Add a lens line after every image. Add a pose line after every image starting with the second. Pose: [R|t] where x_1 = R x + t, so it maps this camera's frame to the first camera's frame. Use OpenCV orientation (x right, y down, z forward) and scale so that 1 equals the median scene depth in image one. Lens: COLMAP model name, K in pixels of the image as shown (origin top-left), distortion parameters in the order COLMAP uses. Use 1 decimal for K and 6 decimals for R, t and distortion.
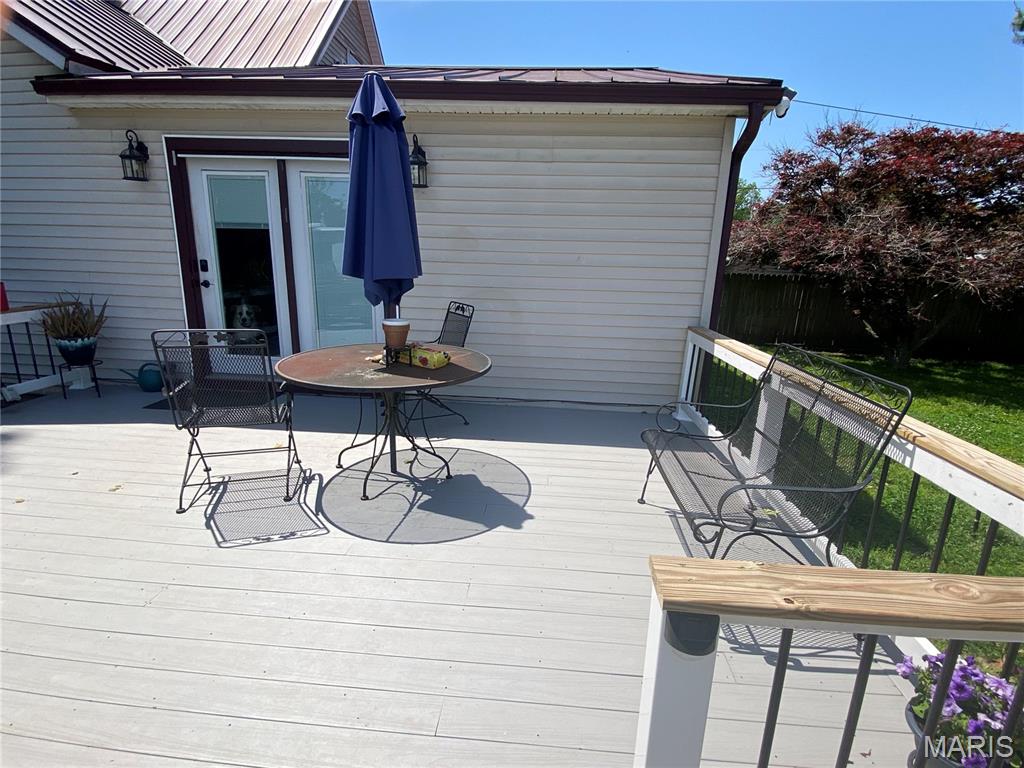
lens RADIAL K [[498.5, 0, 512.0], [0, 498.5, 384.0], [0, 0, 1]] dist [-0.001854, -0.000578]
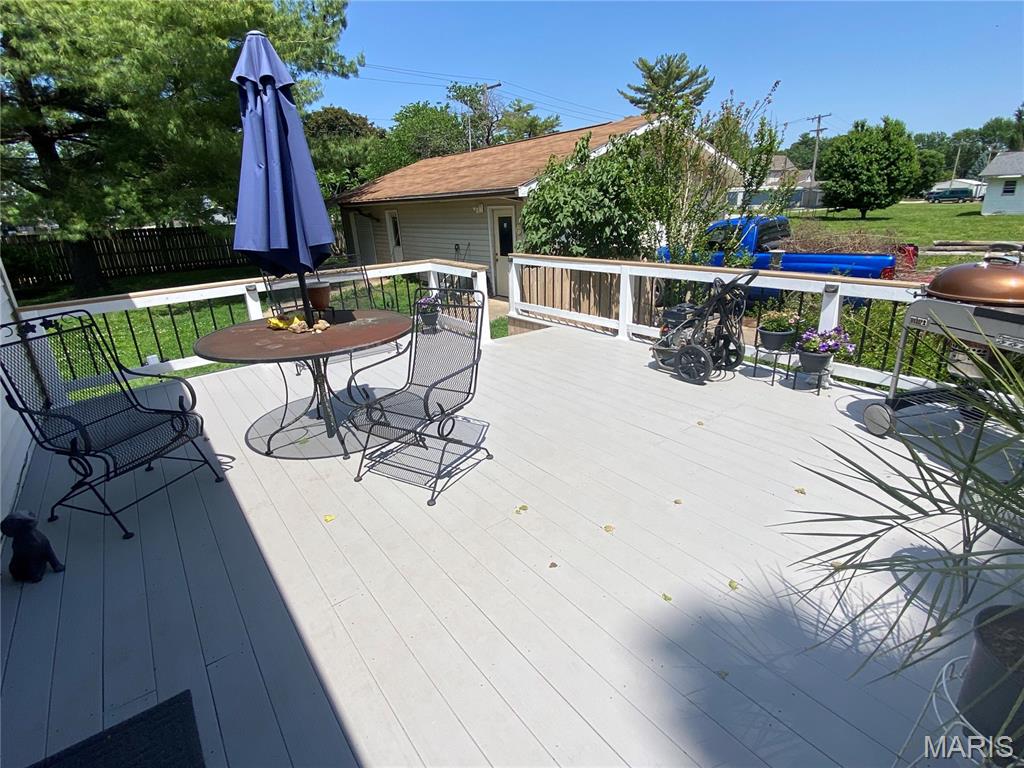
lens RADIAL K [[498.5, 0, 512.0], [0, 498.5, 384.0], [0, 0, 1]] dist [-0.001854, -0.000578]
pose [[-0.671099, -0.250412, 0.697797, -1.265175], [0.209050, 0.839116, 0.502178, -0.382041], [-0.711284, 0.482886, -0.510781, 1.281413]]
